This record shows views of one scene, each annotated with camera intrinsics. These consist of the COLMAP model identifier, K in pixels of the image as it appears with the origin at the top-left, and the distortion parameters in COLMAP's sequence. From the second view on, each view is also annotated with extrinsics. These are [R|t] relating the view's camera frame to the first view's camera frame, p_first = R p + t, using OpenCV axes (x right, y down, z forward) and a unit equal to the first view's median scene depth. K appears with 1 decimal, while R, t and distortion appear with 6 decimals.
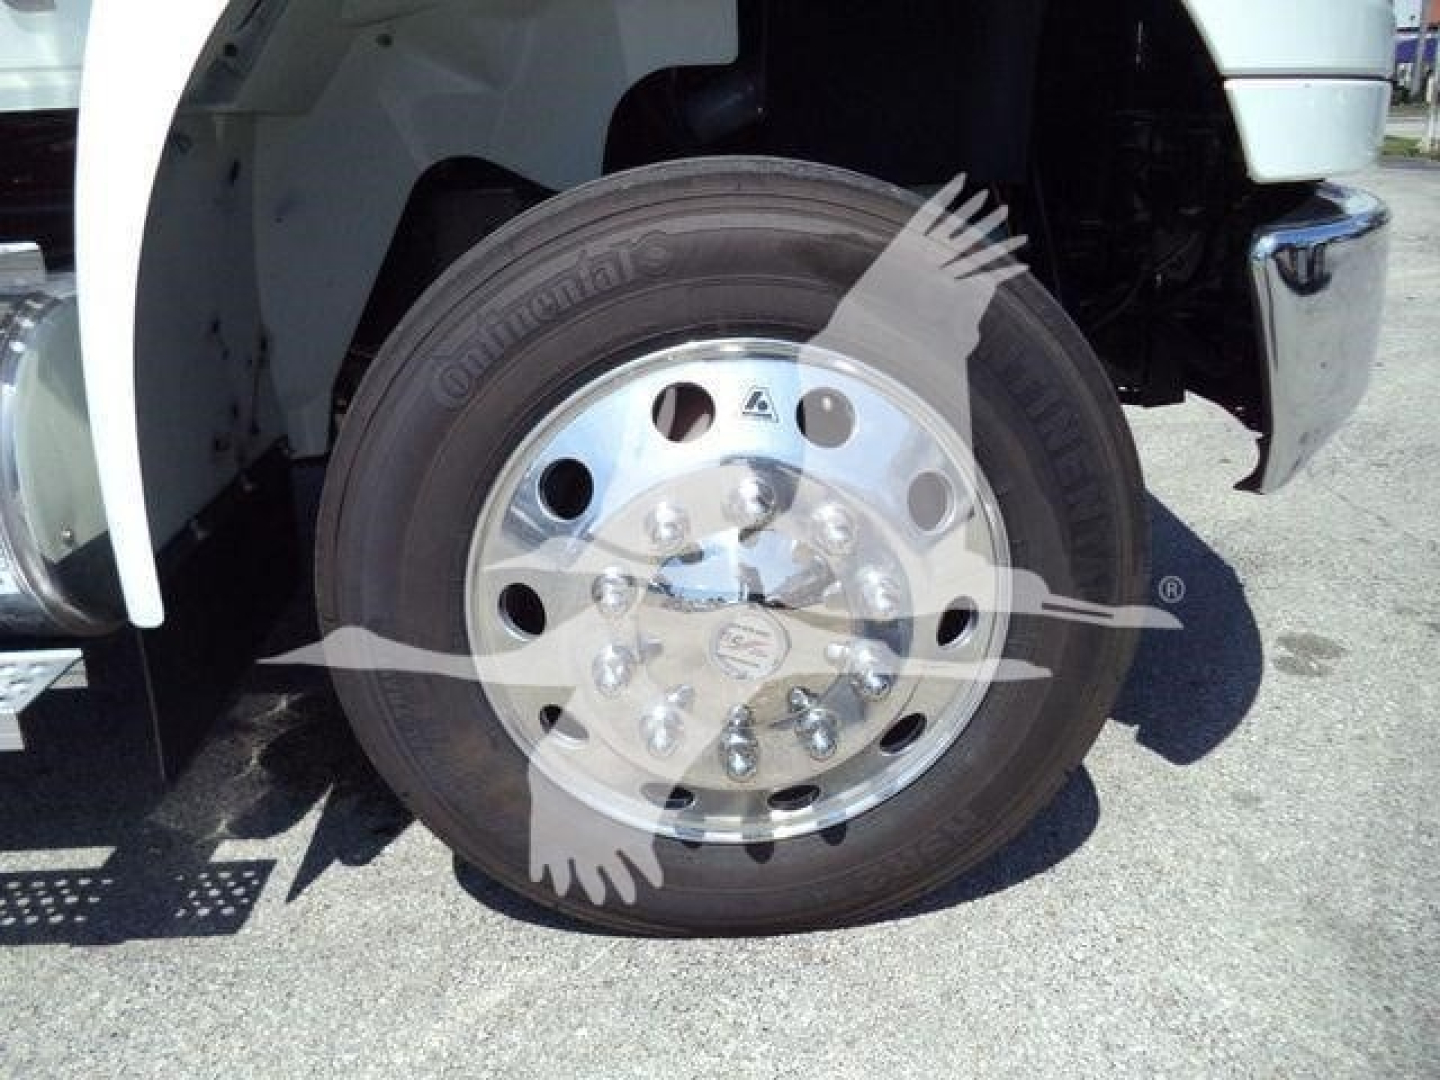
lens RADIAL K [[1202.6, 0, 720.0], [0, 1202.6, 540.0], [0, 0, 1]] dist [-0.050942, 0.051750]
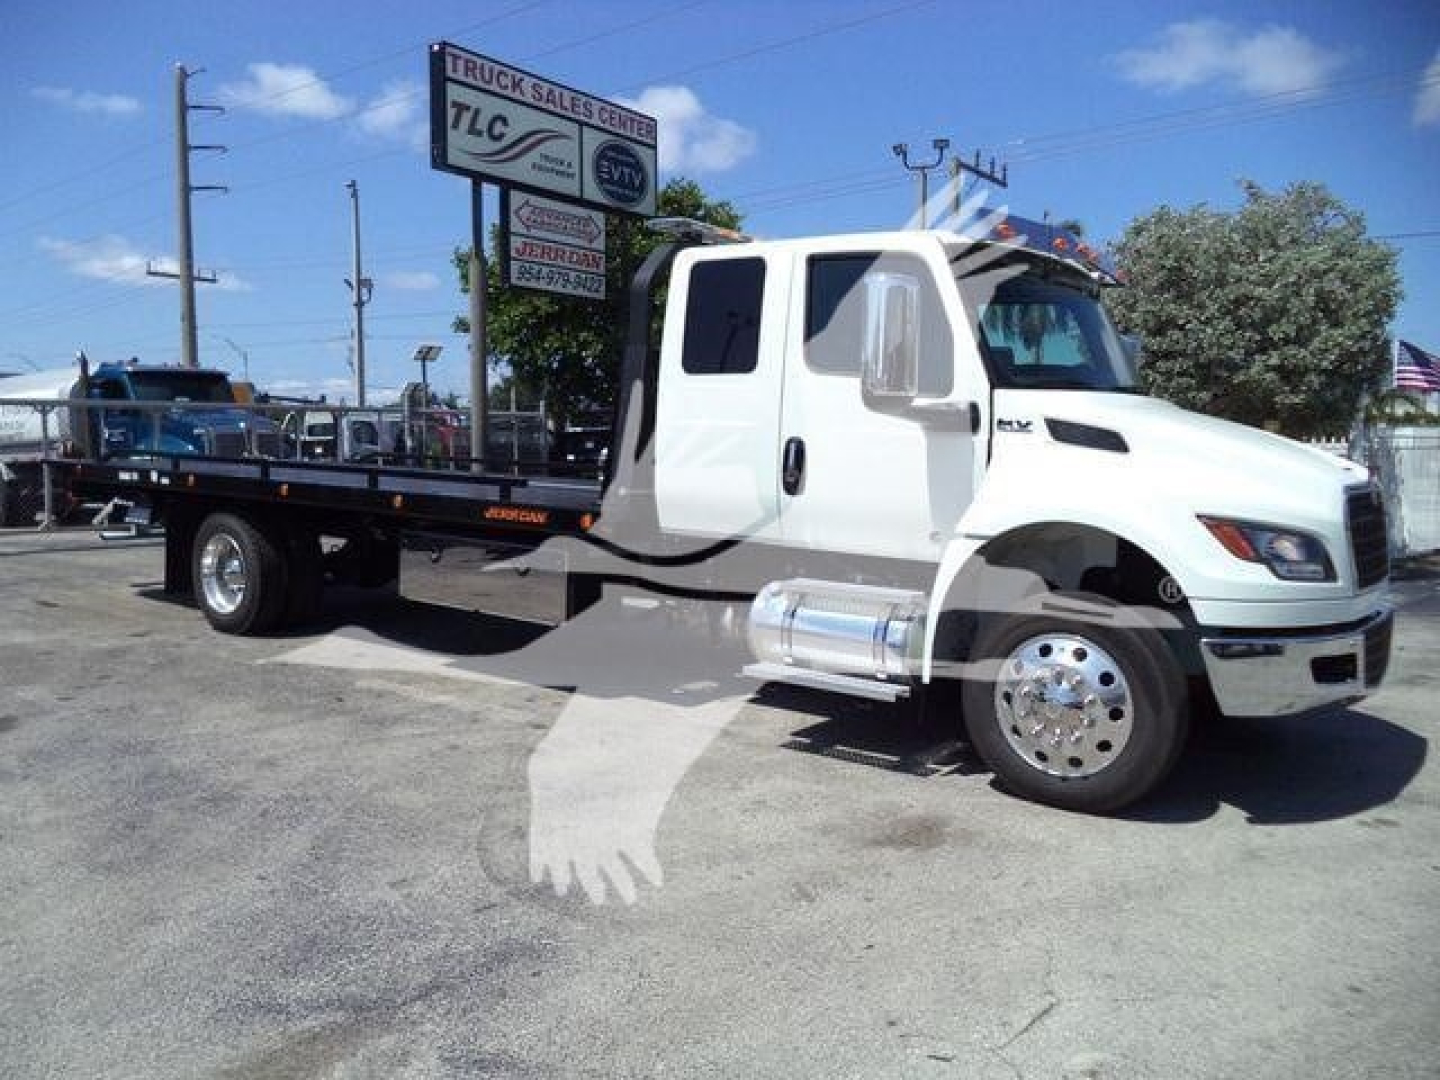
lens RADIAL K [[1202.6, 0, 720.0], [0, 1202.6, 540.0], [0, 0, 1]] dist [-0.050942, 0.051750]
pose [[0.785770, 0.082924, -0.612935, 1.220438], [-0.251705, 0.948075, -0.194416, 0.486251], [0.564987, 0.307046, 0.765841, -2.269656]]
